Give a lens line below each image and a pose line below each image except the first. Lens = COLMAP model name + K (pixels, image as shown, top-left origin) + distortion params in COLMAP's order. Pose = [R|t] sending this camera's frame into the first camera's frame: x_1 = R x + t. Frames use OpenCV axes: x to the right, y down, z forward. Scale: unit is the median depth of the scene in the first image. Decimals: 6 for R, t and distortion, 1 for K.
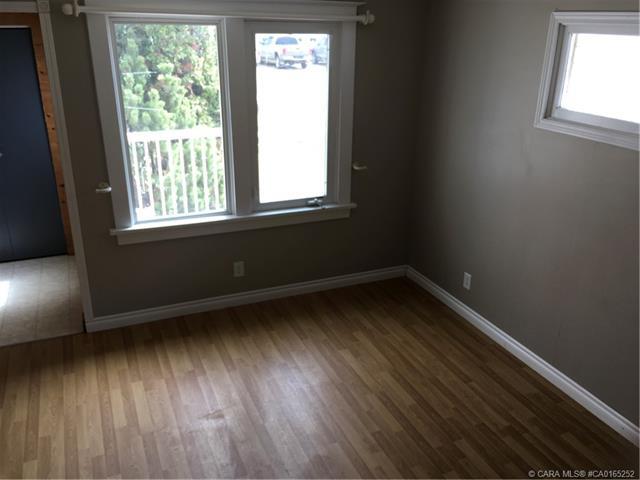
lens RADIAL K [[551.3, 0, 320.0], [0, 551.3, 240.0], [0, 0, 1]] dist [0.087466, -0.126714]
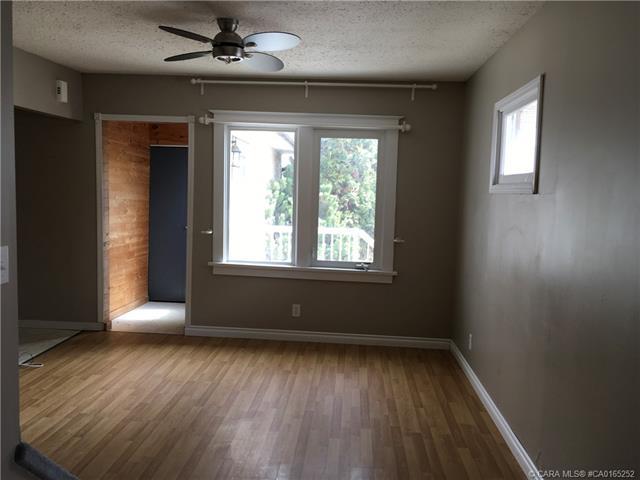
lens RADIAL K [[551.3, 0, 320.0], [0, 551.3, 240.0], [0, 0, 1]] dist [0.087466, -0.126714]
pose [[0.885897, 0.054934, -0.460618, 0.525523], [-0.188473, 0.949936, -0.249196, 0.224650], [0.423868, 0.307576, 0.851899, -0.128248]]
